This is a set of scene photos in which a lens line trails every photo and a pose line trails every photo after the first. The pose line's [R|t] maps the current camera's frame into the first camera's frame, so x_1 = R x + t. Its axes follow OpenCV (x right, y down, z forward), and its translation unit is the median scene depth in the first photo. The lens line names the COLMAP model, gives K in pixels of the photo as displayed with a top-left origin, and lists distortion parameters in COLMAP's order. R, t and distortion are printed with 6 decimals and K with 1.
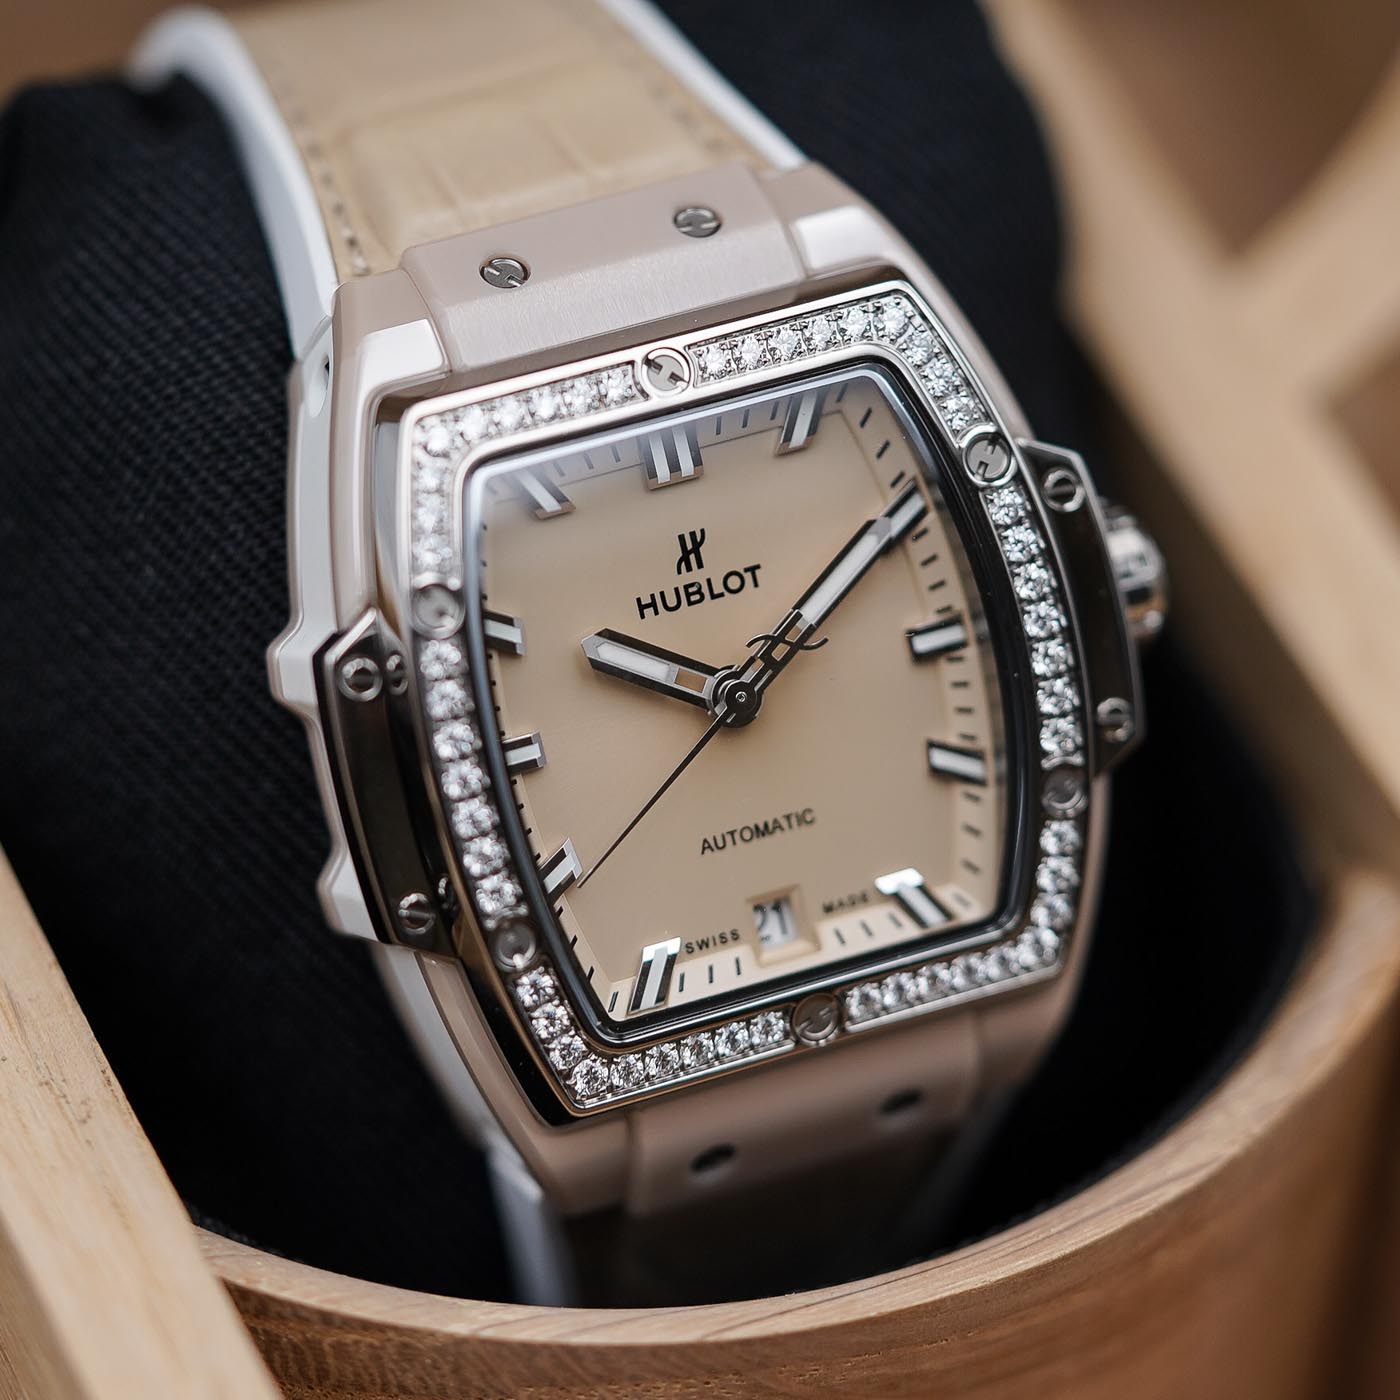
lens RADIAL K [[8297.7, 0, 700.0], [0, 8297.7, 700.0], [0, 0, 1]] dist [-0.135293, 9.166603]
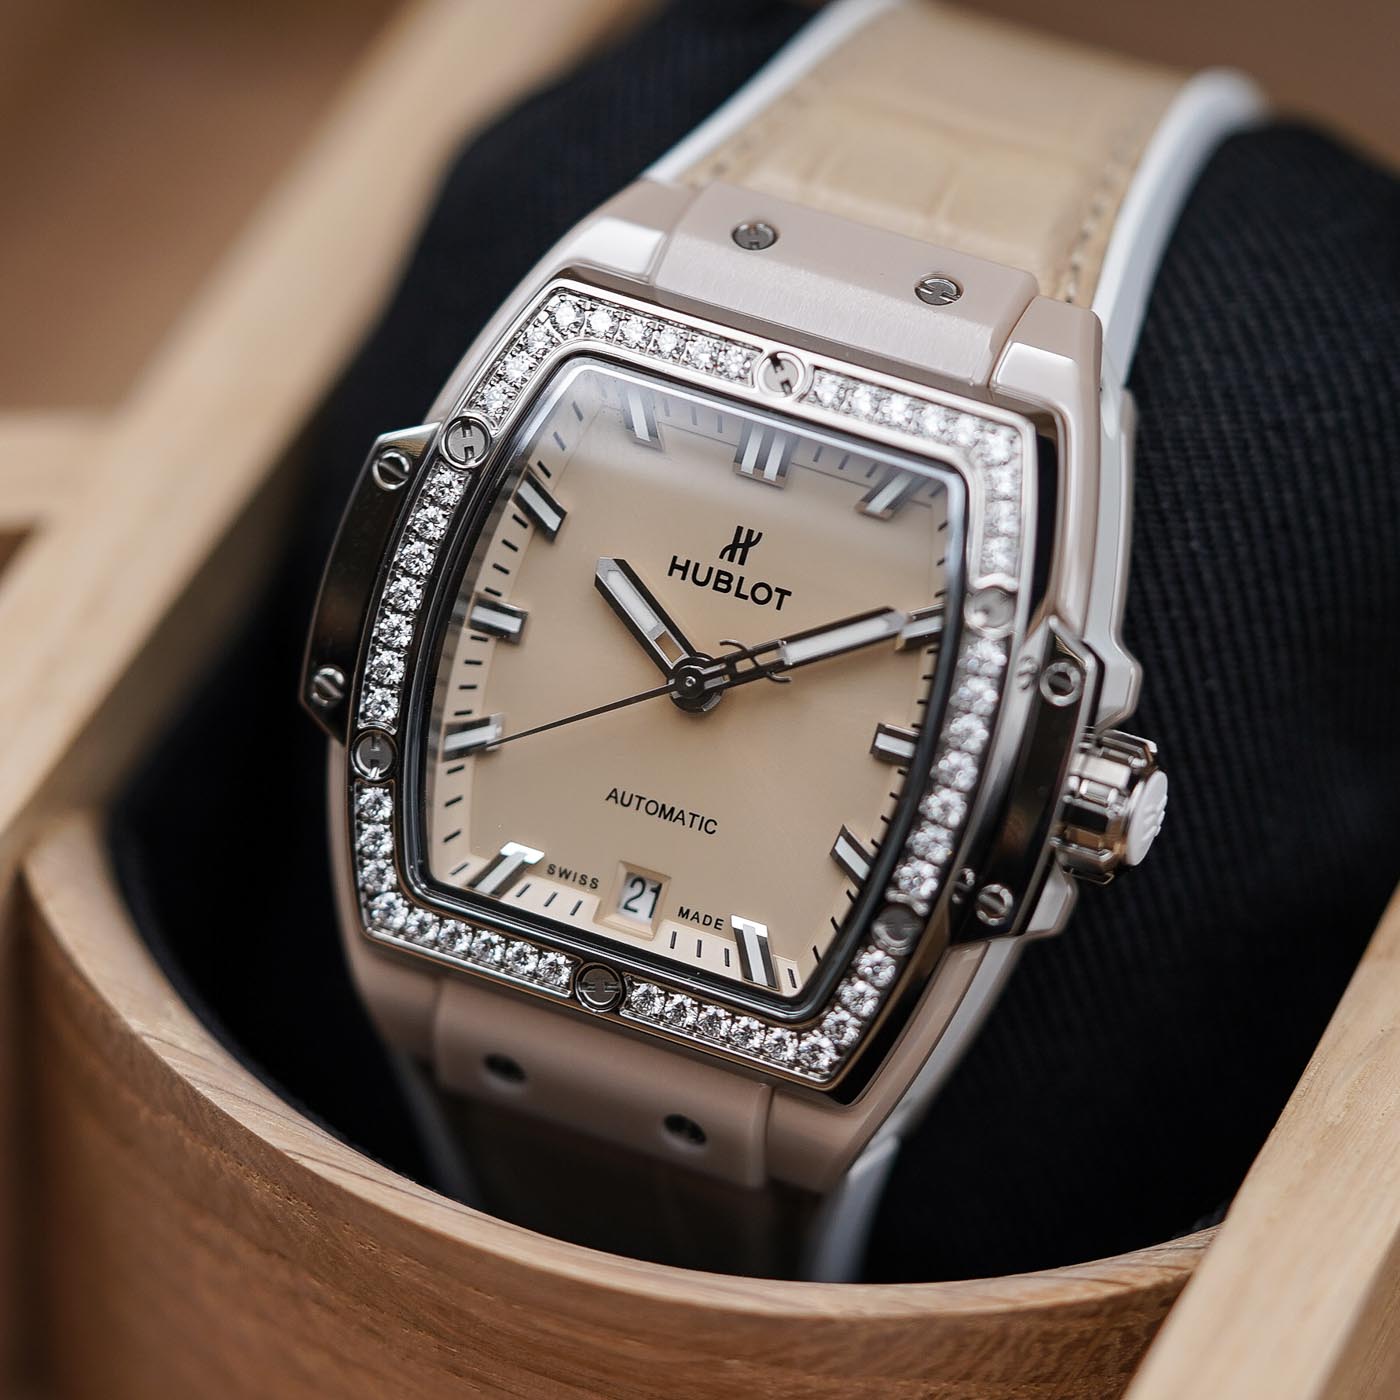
lens RADIAL K [[8297.7, 0, 700.0], [0, 8297.7, 700.0], [0, 0, 1]] dist [-0.135293, 9.166603]
pose [[0.680787, 0.479984, -0.553304, 0.583396], [-0.519292, 0.849009, 0.097567, -0.100726], [0.516590, 0.220904, 0.827246, 0.135371]]
